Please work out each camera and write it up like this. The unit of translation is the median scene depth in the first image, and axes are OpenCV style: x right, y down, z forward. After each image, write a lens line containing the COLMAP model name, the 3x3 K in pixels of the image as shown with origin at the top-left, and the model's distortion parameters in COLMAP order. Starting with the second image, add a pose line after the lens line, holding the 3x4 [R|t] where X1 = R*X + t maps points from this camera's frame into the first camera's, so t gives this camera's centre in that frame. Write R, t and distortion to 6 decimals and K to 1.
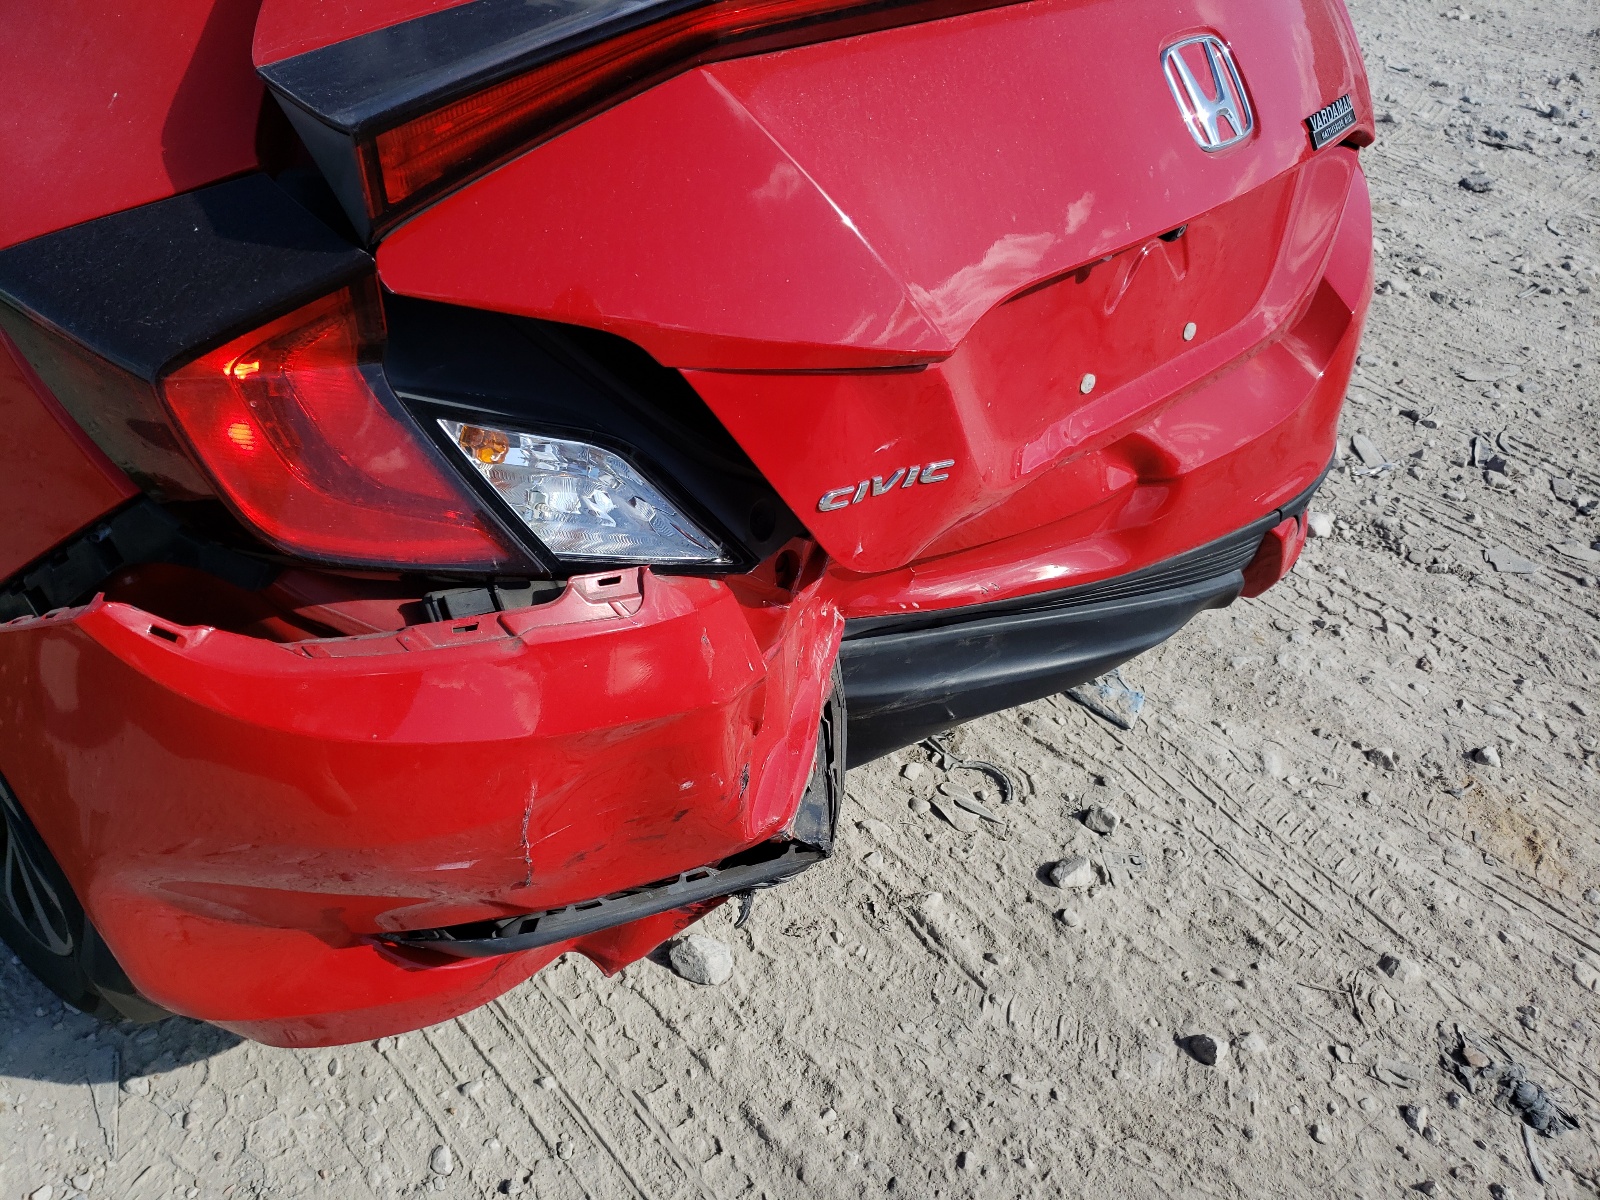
lens RADIAL K [[1214.5, 0, 791.1], [0, 1214.5, 600.8], [0, 0, 1]] dist [-0.007605, 0.018983]
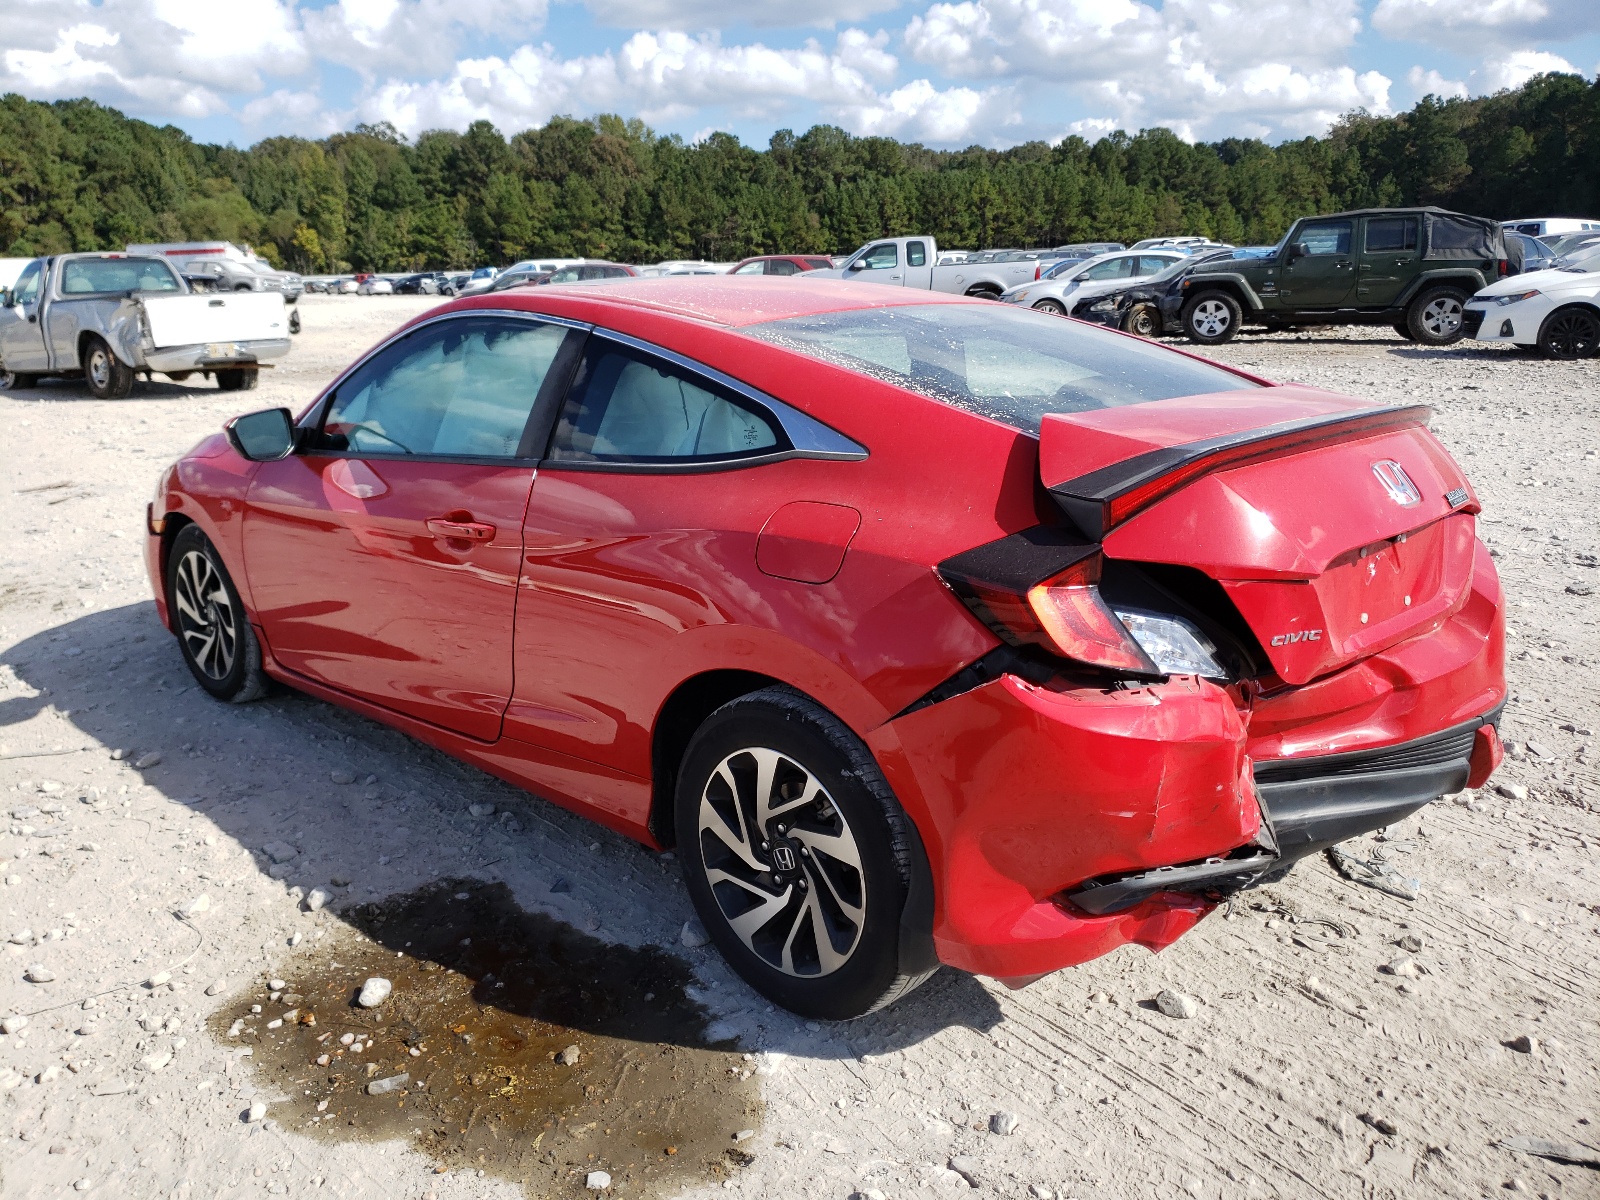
lens RADIAL K [[1214.5, 0, 805.4], [0, 1214.5, 599.3], [0, 0, 1]] dist [-0.007605, 0.018983]
pose [[0.993002, -0.076665, -0.089834, -0.330731], [0.034092, 0.914358, -0.403469, 0.384446], [0.113073, 0.397583, 0.910572, -0.635618]]
